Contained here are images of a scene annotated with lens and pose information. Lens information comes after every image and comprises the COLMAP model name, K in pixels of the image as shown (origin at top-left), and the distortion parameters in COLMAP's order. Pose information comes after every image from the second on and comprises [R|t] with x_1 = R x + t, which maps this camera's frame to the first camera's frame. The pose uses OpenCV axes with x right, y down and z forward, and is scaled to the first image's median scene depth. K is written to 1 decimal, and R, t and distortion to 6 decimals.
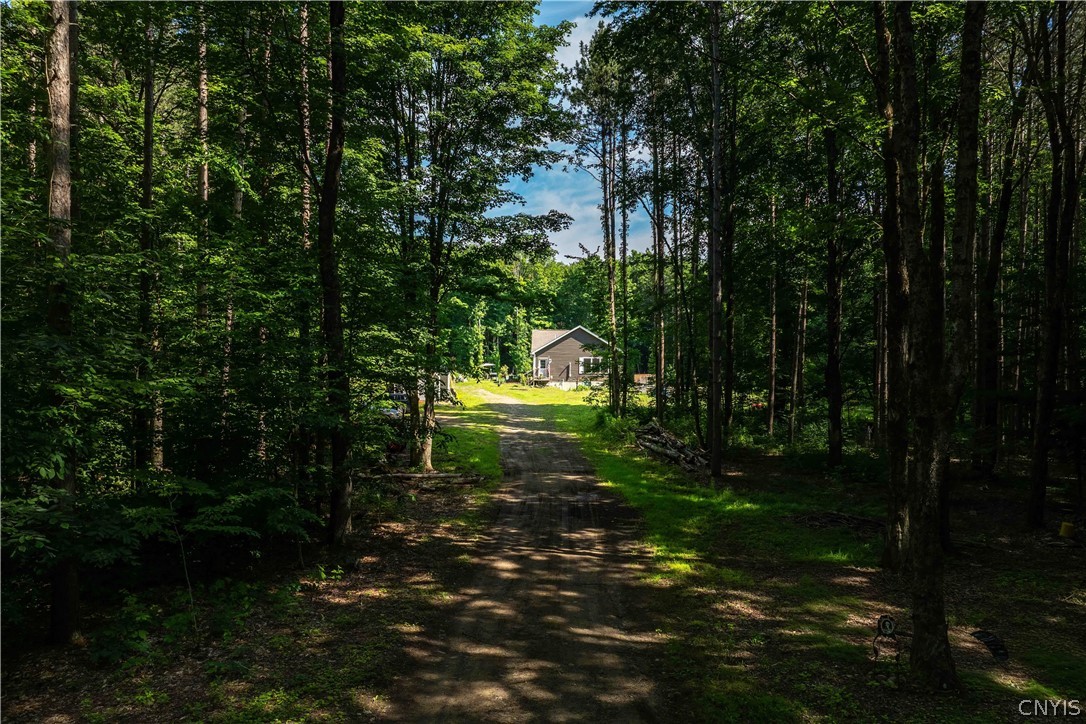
lens RADIAL K [[762.4, 0, 548.3], [0, 762.4, 358.7], [0, 0, 1]] dist [-0.030601, 0.011440]
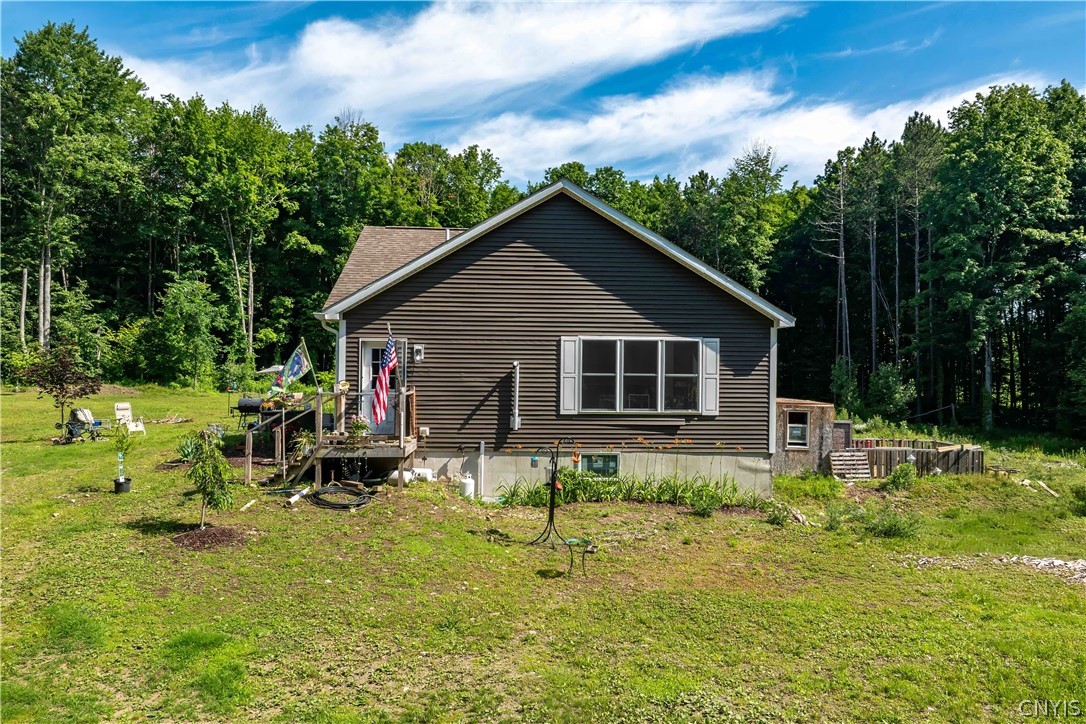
lens RADIAL K [[762.4, 0, 548.3], [0, 762.4, 358.7], [0, 0, 1]] dist [-0.030601, 0.011440]
pose [[0.998917, -0.002506, 0.046462, 0.017746], [0.002603, 0.999995, -0.002034, 0.002673], [-0.046456, 0.002152, 0.998918, 0.496462]]
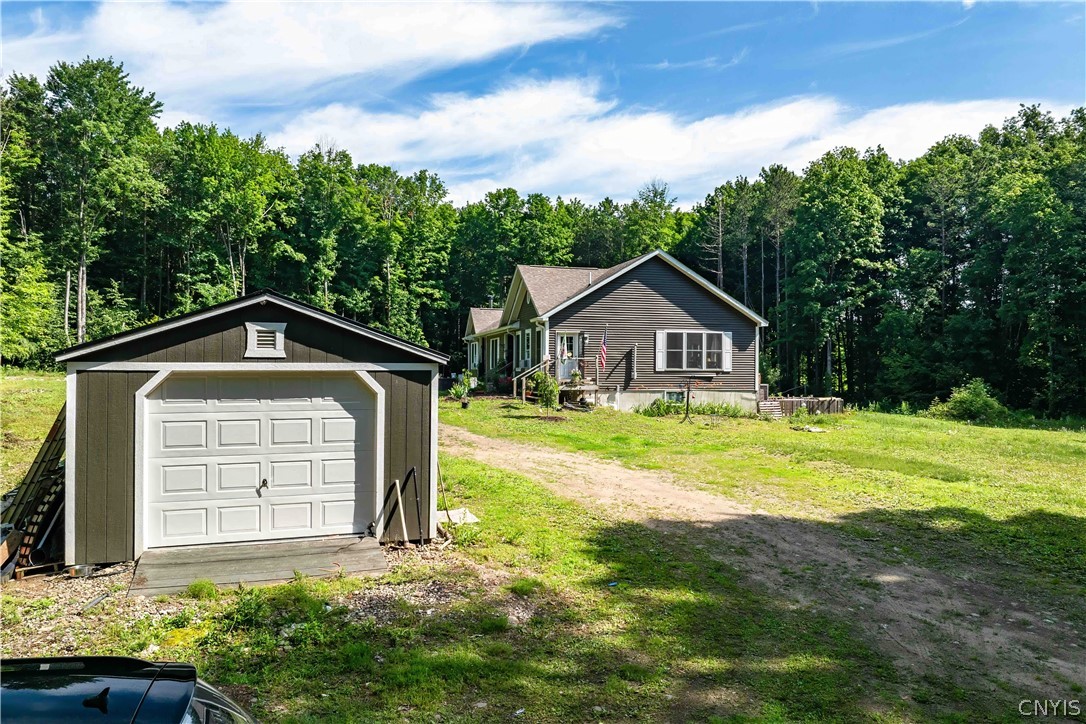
lens RADIAL K [[775.6, 0, 543.0], [0, 775.6, 362.0], [0, 0, 1]] dist [-0.028250, 0.004405]
pose [[0.969141, -0.005291, 0.246450, -0.075554], [0.004389, 0.999982, 0.004205, 0.007880], [-0.246468, -0.002994, 0.969146, 0.385734]]
